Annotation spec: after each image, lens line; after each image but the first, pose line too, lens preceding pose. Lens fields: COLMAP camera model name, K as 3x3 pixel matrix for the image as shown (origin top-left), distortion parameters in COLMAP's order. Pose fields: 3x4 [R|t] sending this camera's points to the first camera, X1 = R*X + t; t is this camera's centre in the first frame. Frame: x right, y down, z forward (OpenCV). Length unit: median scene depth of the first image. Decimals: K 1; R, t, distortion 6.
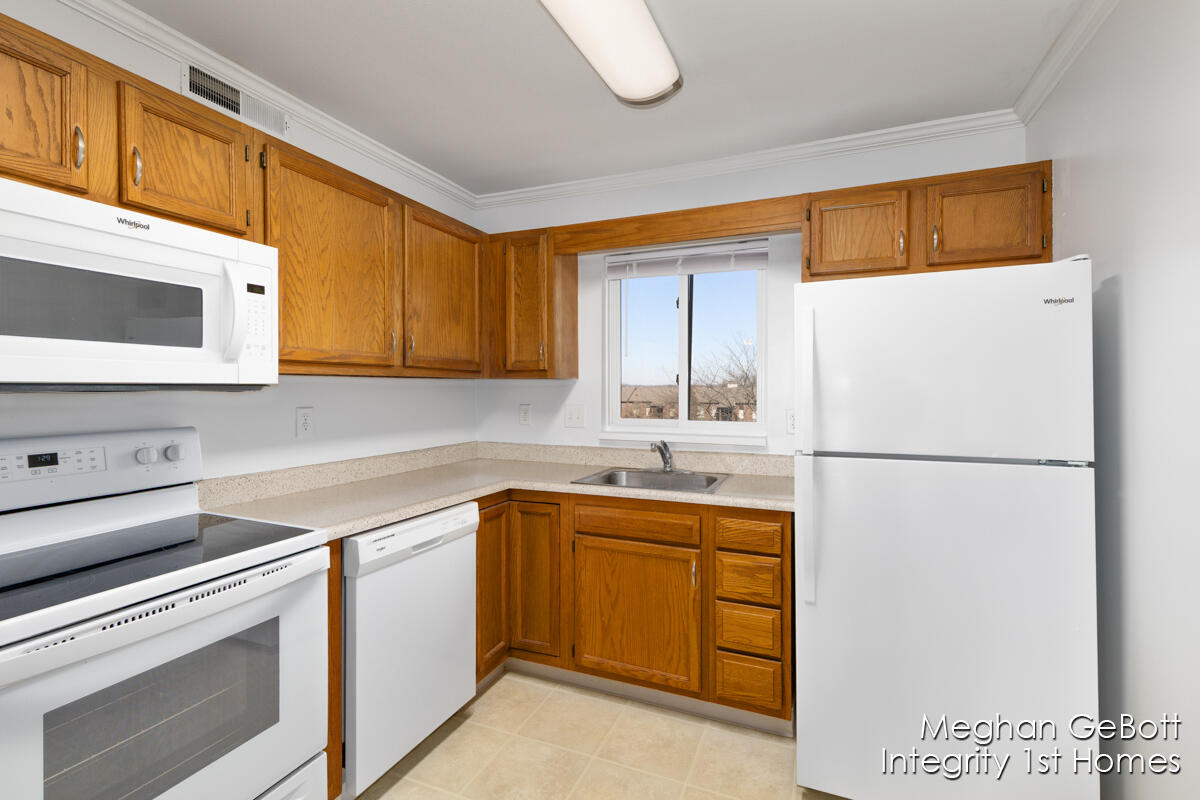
lens RADIAL K [[539.0, 0, 597.0], [0, 539.0, 392.3], [0, 0, 1]] dist [-0.000080, -0.000462]
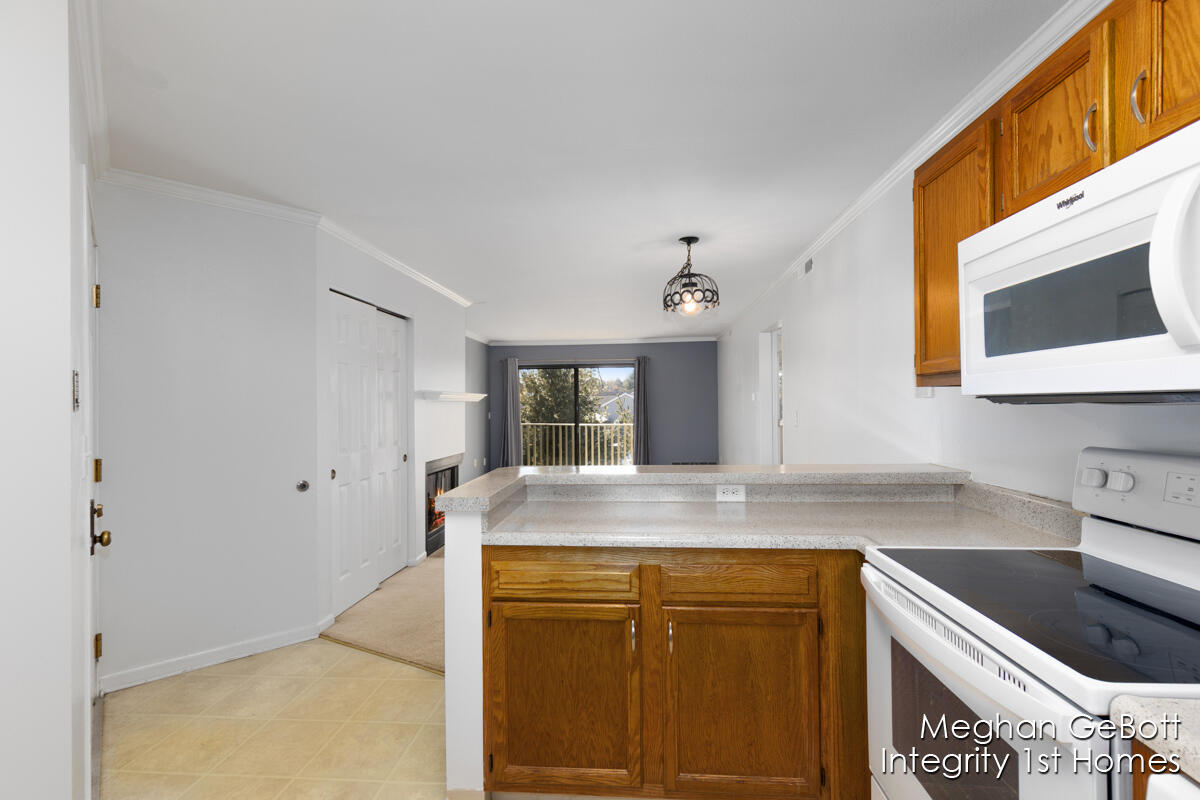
lens RADIAL K [[532.3, 0, 596.1], [0, 532.3, 399.2], [0, 0, 1]] dist [-0.000636, -0.000482]
pose [[-0.951487, 0.007465, -0.307598, 0.050732], [0.008122, 0.999967, -0.000854, -0.007984], [0.307582, -0.003311, -0.951516, 0.921854]]
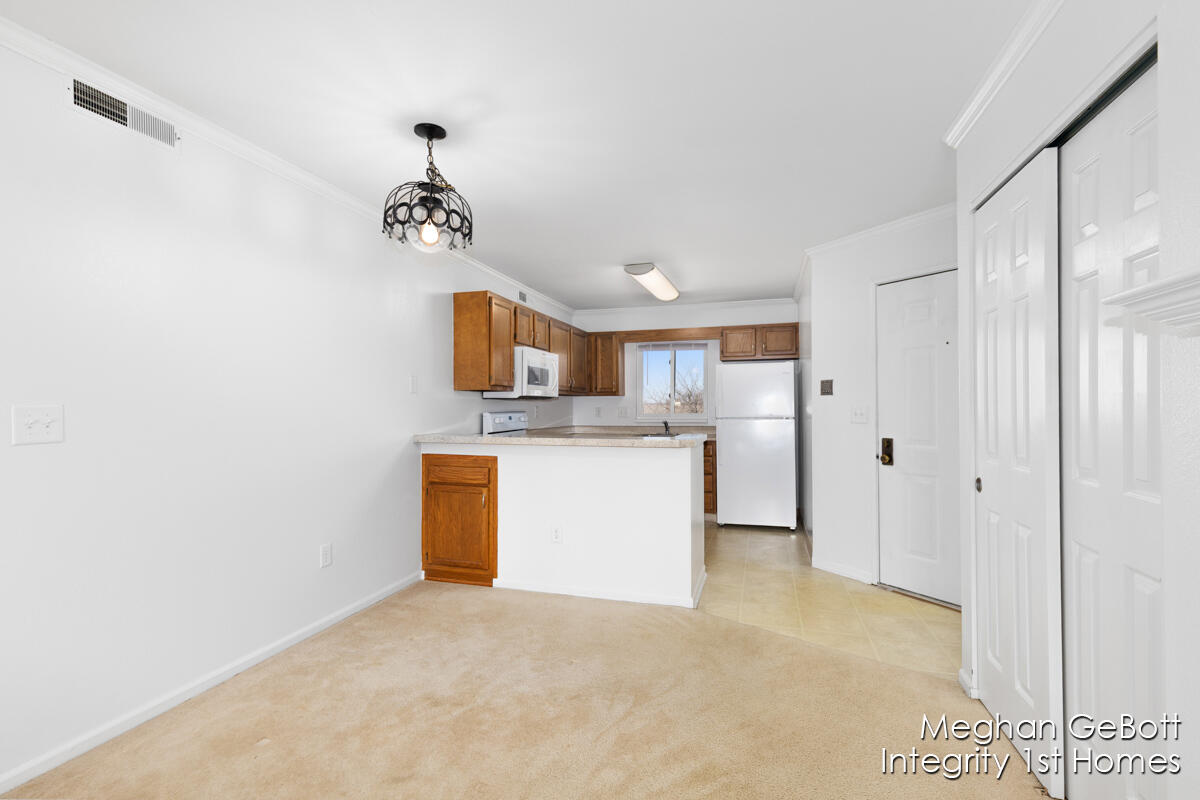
lens RADIAL K [[553.5, 0, 594.0], [0, 553.5, 401.8], [0, 0, 1]] dist [0.015467, -0.000446]
pose [[0.995018, -0.003088, 0.099649, -0.535298], [0.004726, 0.999858, -0.016203, 0.050593], [-0.099585, 0.016593, 0.994891, -1.736647]]
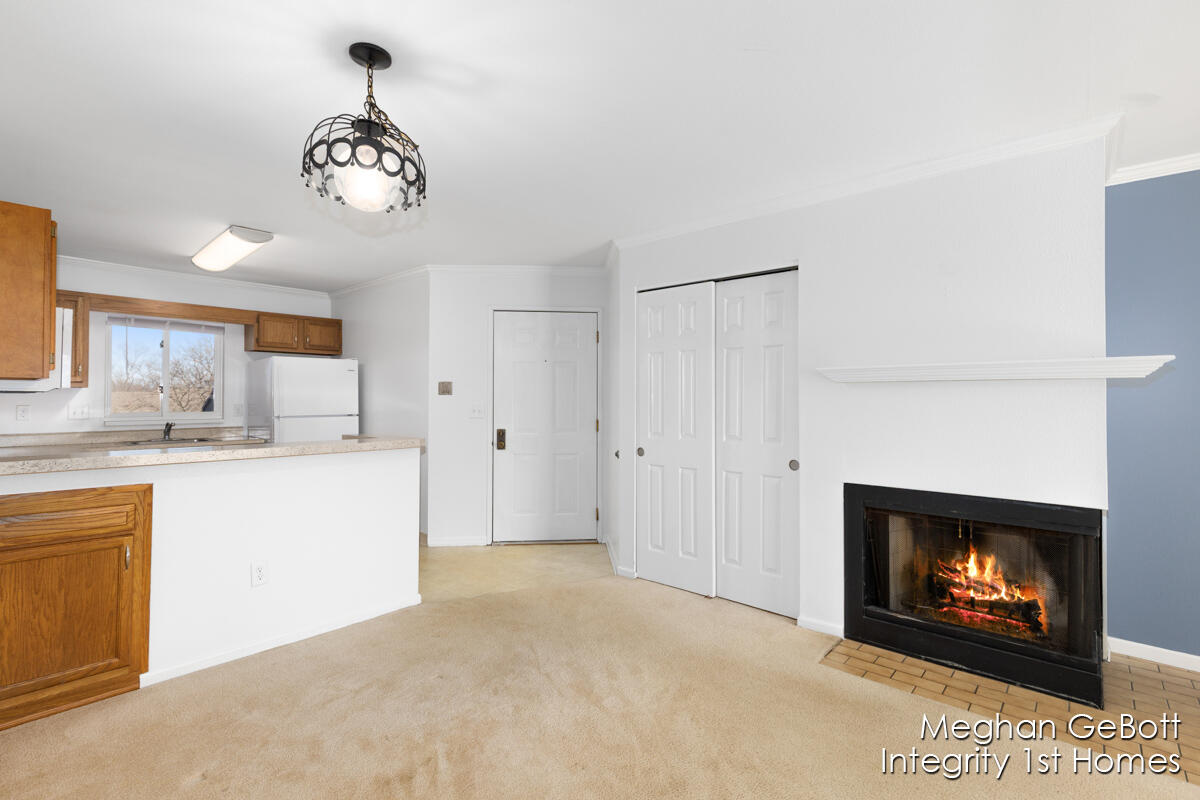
lens RADIAL K [[553.5, 0, 594.0], [0, 553.5, 401.8], [0, 0, 1]] dist [0.015467, -0.000446]
pose [[0.324105, -0.002017, 0.946019, -1.457487], [0.005778, 0.999983, 0.000153, 0.031438], [-0.946003, 0.005417, 0.324111, -1.188015]]
